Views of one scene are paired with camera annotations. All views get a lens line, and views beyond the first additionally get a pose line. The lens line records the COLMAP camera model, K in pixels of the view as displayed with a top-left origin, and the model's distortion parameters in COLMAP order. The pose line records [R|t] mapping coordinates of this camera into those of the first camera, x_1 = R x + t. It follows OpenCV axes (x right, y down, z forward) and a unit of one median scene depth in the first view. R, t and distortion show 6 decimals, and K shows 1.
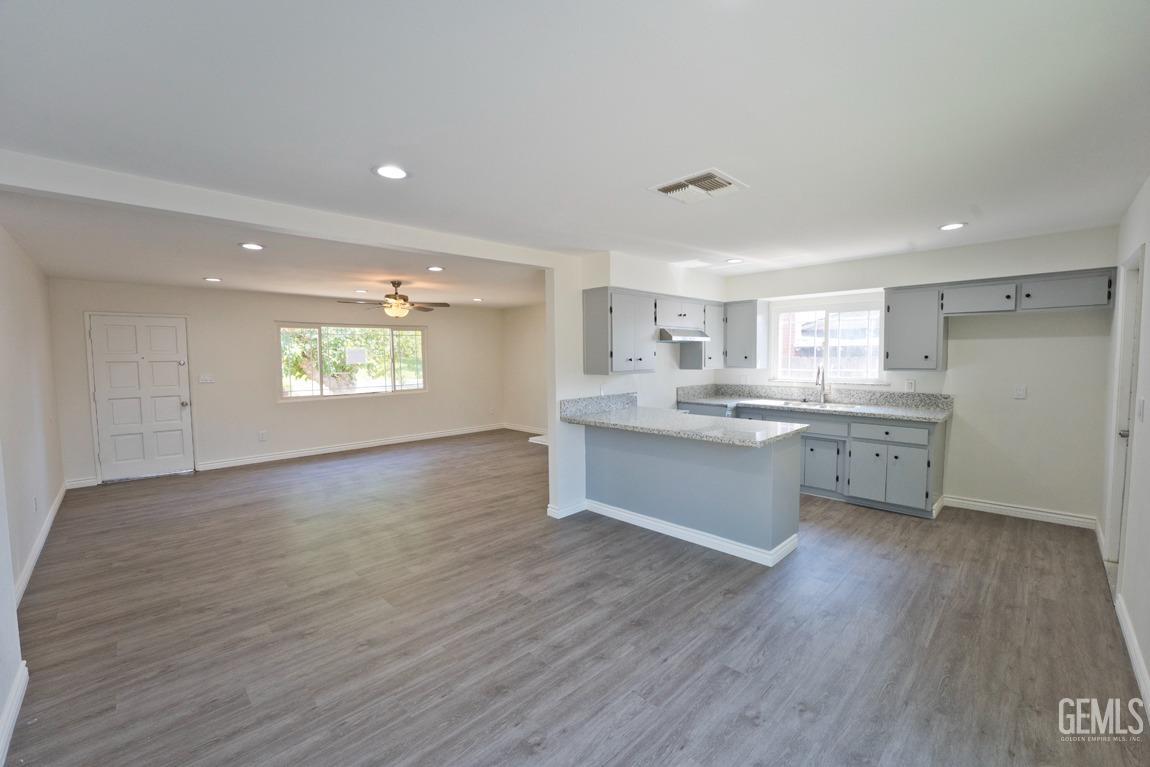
lens RADIAL K [[470.5, 0, 574.3], [0, 470.5, 385.5], [0, 0, 1]] dist [-0.029307, 0.004155]
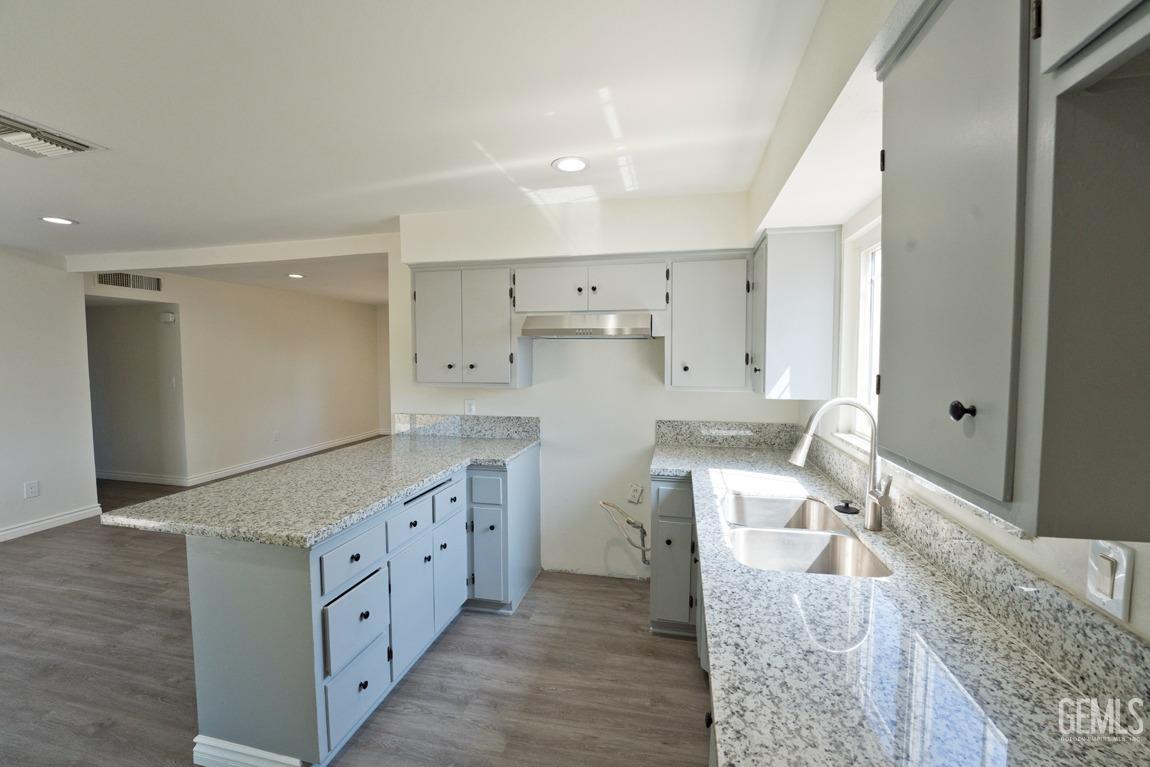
lens RADIAL K [[470.5, 0, 576.1], [0, 470.5, 382.6], [0, 0, 1]] dist [-0.029307, 0.004155]
pose [[0.549625, 0.061985, -0.833108, 0.836874], [-0.062112, 0.997516, 0.033240, -0.069801], [0.833099, 0.033477, 0.552110, 0.831243]]
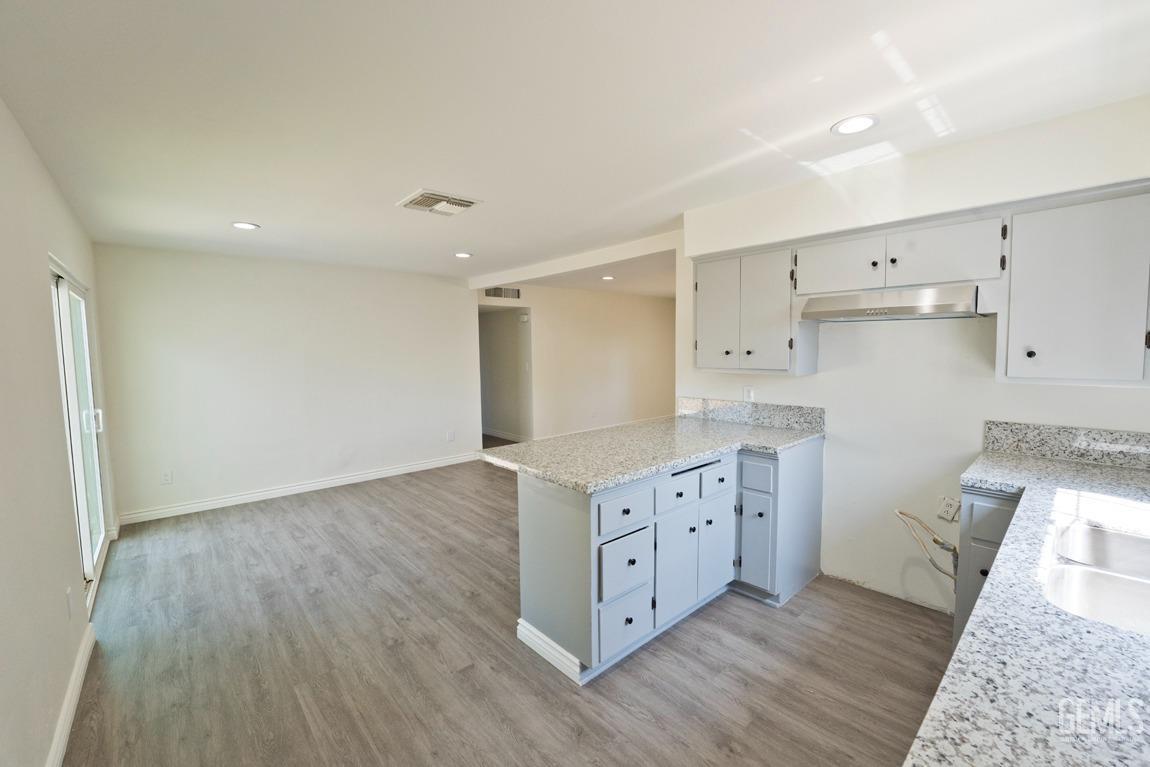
lens RADIAL K [[470.5, 0, 577.8], [0, 470.5, 383.0], [0, 0, 1]] dist [-0.029307, 0.004155]
pose [[-0.041675, 0.088369, -0.995216, 0.877894], [-0.051226, 0.994582, 0.090457, -0.066013], [0.997817, 0.054751, -0.036923, 0.861880]]
